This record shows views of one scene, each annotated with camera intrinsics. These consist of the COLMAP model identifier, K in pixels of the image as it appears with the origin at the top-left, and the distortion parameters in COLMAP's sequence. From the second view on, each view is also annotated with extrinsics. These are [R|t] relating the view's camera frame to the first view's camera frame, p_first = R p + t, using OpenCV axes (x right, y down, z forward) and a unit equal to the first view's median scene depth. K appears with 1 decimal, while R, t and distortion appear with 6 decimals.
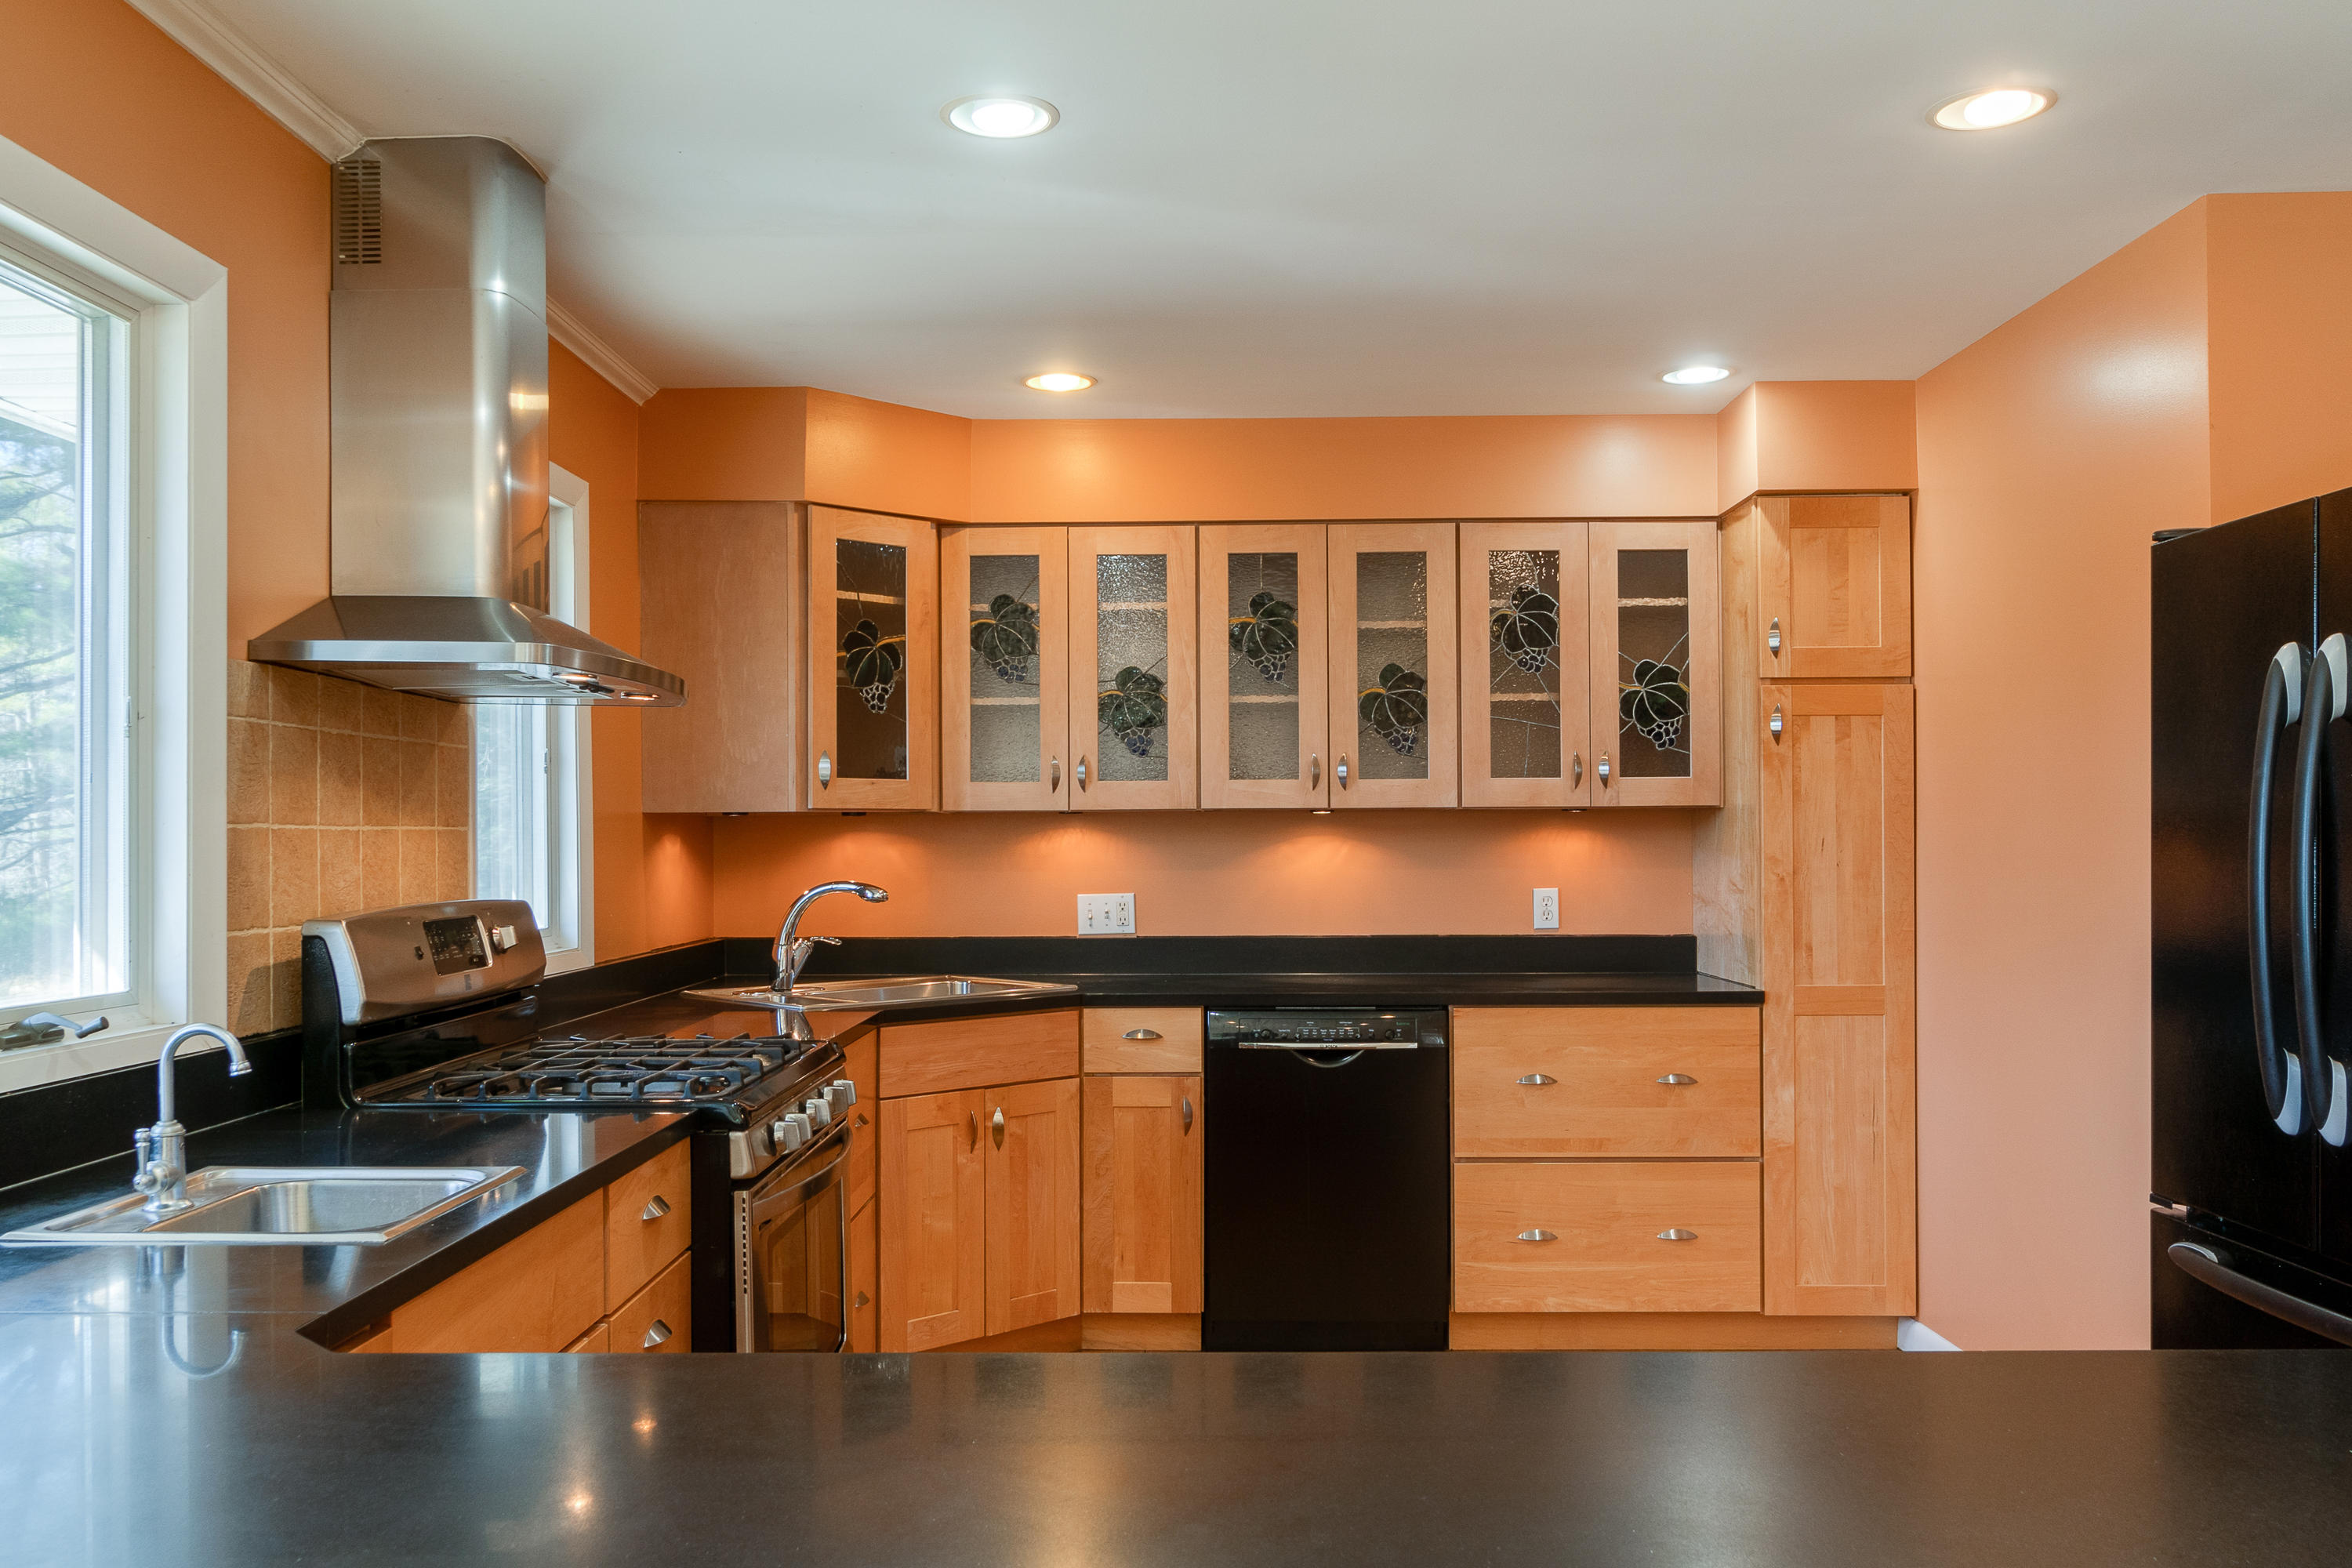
lens RADIAL K [[1855.4, 0, 1145.5], [0, 1855.4, 831.4], [0, 0, 1]] dist [-0.001472, -0.006028]
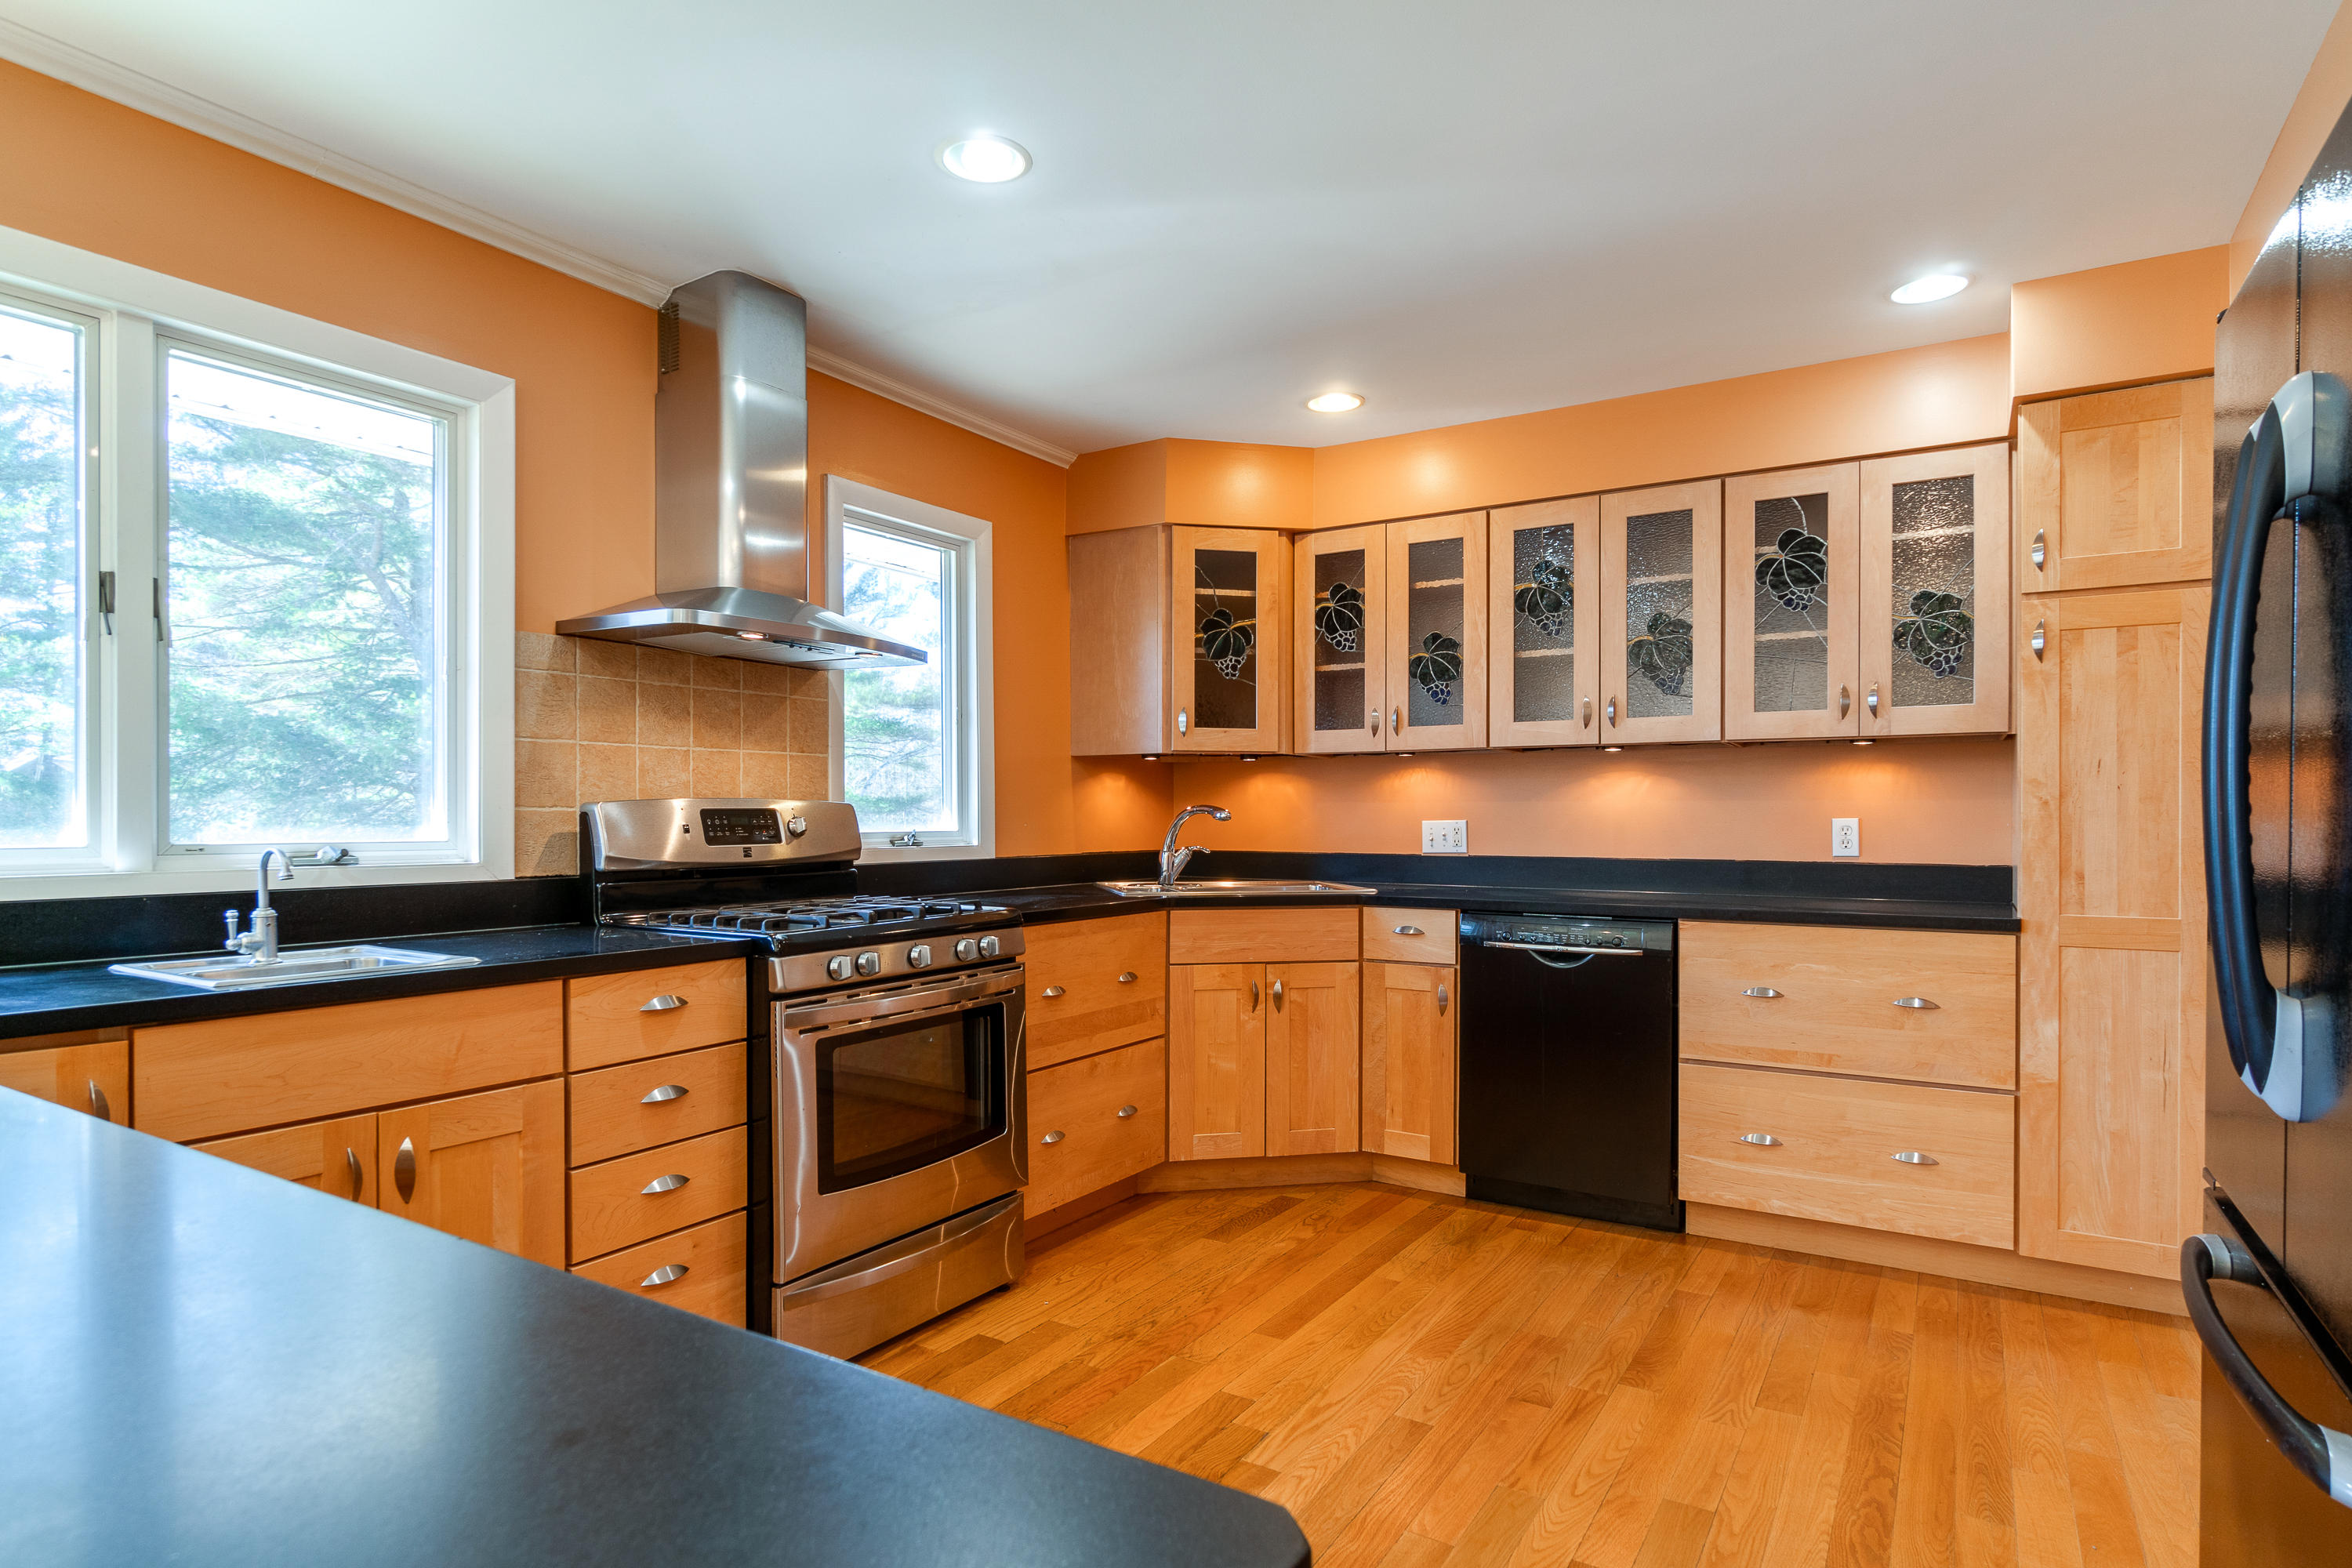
lens RADIAL K [[1253.2, 0, 1156.3], [0, 1253.2, 823.4], [0, 0, 1]] dist [-0.001791, 0.000051]
pose [[0.854891, 0.009287, -0.518724, 0.281720], [-0.003319, 0.999917, 0.012431, 0.029329], [0.518796, -0.008905, 0.854851, 0.208787]]
